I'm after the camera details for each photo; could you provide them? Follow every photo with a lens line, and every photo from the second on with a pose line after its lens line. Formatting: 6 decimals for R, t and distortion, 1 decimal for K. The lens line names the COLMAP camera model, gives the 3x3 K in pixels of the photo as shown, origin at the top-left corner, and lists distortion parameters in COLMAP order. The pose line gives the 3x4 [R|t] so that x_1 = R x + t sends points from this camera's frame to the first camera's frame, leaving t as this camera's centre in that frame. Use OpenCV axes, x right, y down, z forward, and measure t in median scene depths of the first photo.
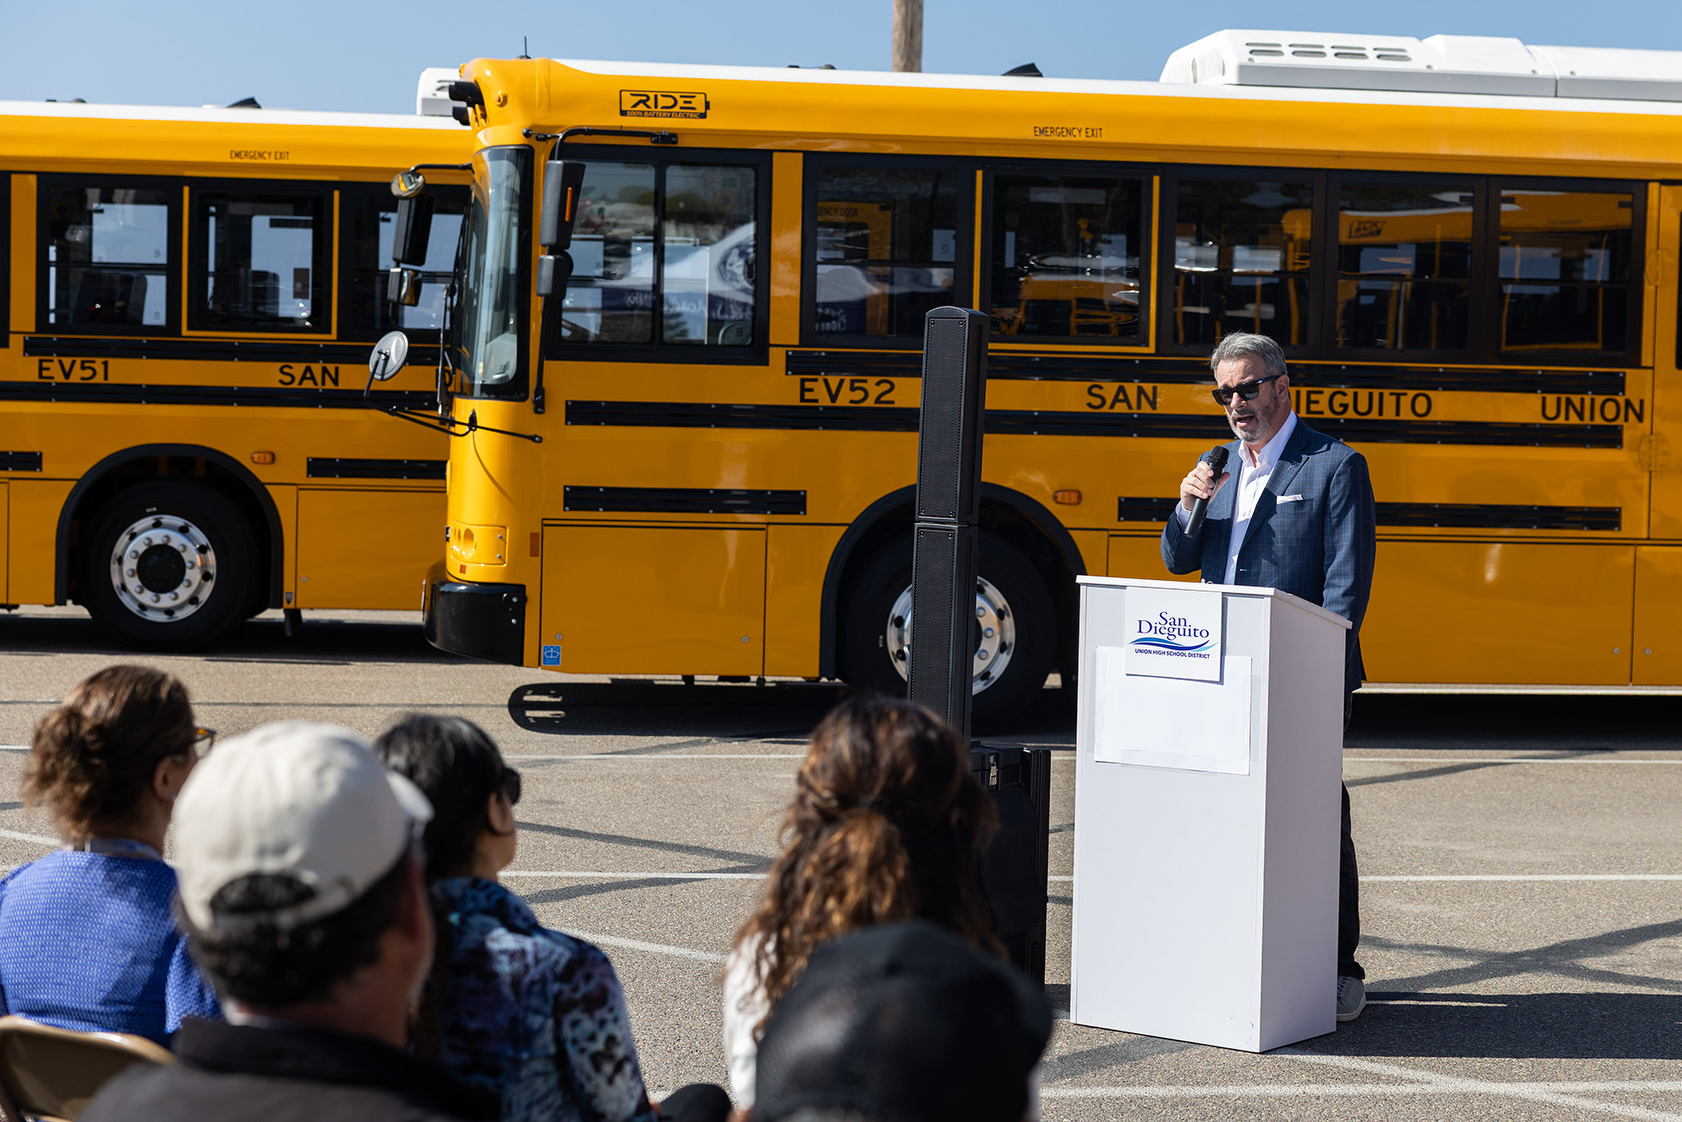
lens RADIAL K [[3098.4, 0, 1044.0], [0, 3098.4, 563.3], [0, 0, 1]] dist [-0.027939, -0.204246]
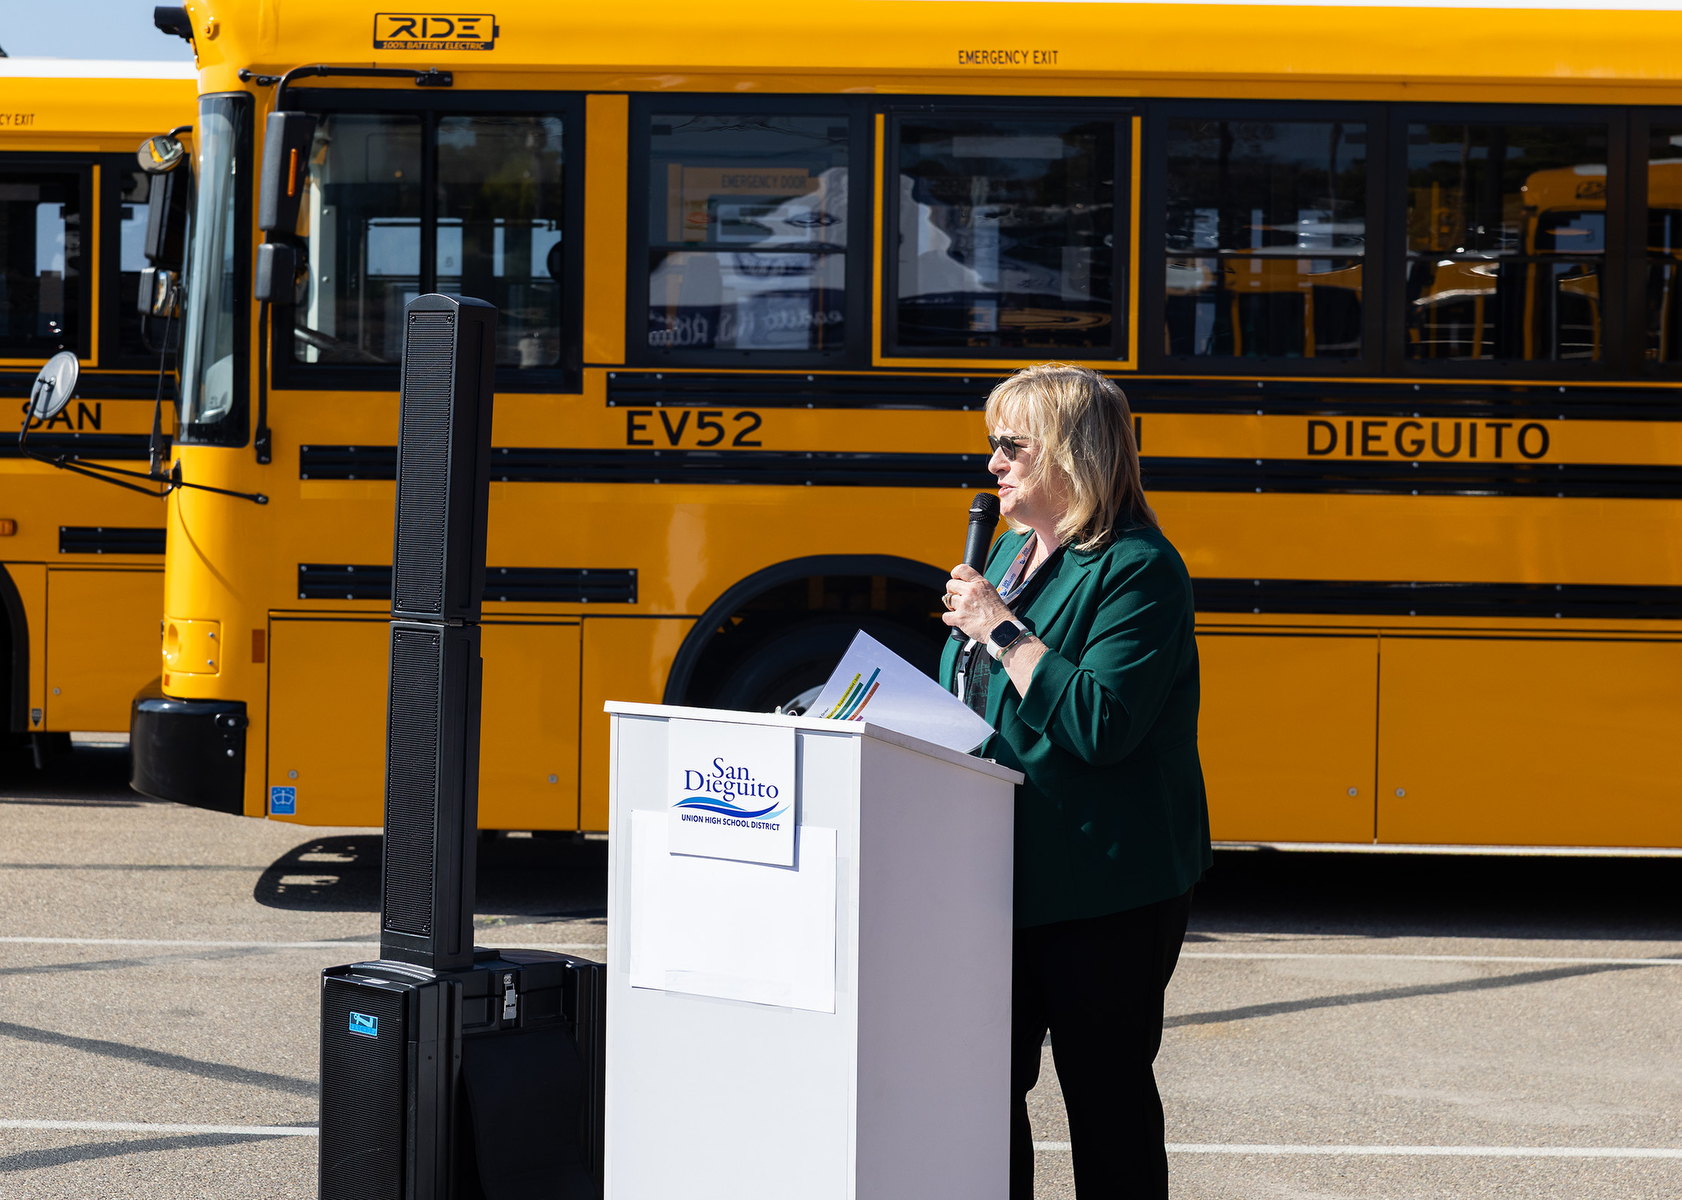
lens RADIAL K [[4057.1, 0, 841.0], [0, 4057.1, 600.0], [0, 0, 1]] dist [-0.103243, -0.132515]
pose [[0.991517, -0.004281, -0.129906, 0.091155], [0.002375, 0.999887, -0.014828, -0.002439], [0.129955, 0.014394, 0.991415, 0.084625]]
